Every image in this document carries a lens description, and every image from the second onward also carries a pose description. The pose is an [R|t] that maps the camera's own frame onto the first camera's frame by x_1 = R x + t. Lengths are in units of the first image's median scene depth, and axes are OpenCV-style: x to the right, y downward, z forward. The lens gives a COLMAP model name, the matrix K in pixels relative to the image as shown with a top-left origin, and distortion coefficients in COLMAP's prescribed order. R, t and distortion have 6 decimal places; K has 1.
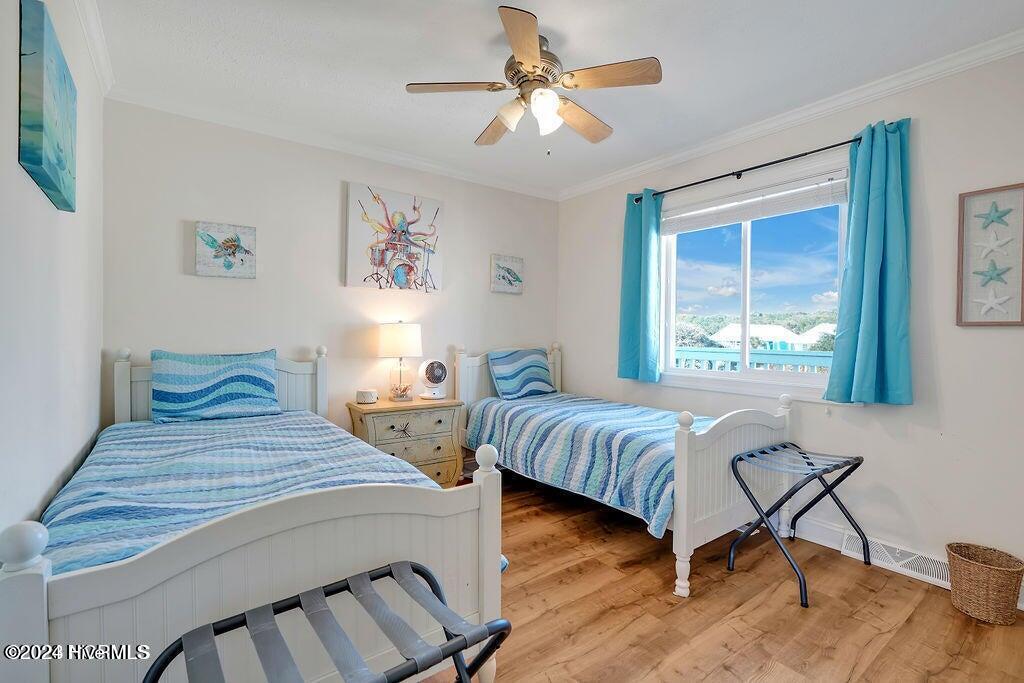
lens RADIAL K [[467.8, 0, 513.2], [0, 467.8, 303.6], [0, 0, 1]] dist [-0.014569, 0.000739]
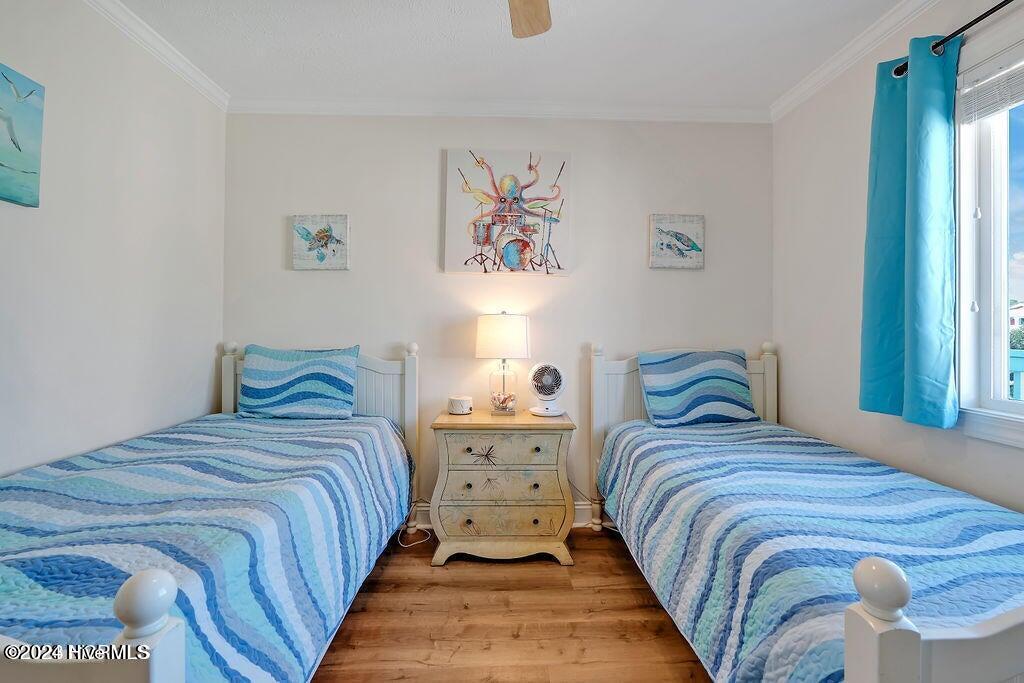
lens RADIAL K [[467.8, 0, 513.2], [0, 467.8, 303.6], [0, 0, 1]] dist [-0.014569, 0.000739]
pose [[0.822600, -0.032127, -0.567712, 0.214152], [0.038433, 0.999261, -0.000860, 0.024390], [0.567320, -0.021111, 0.823227, 0.361024]]
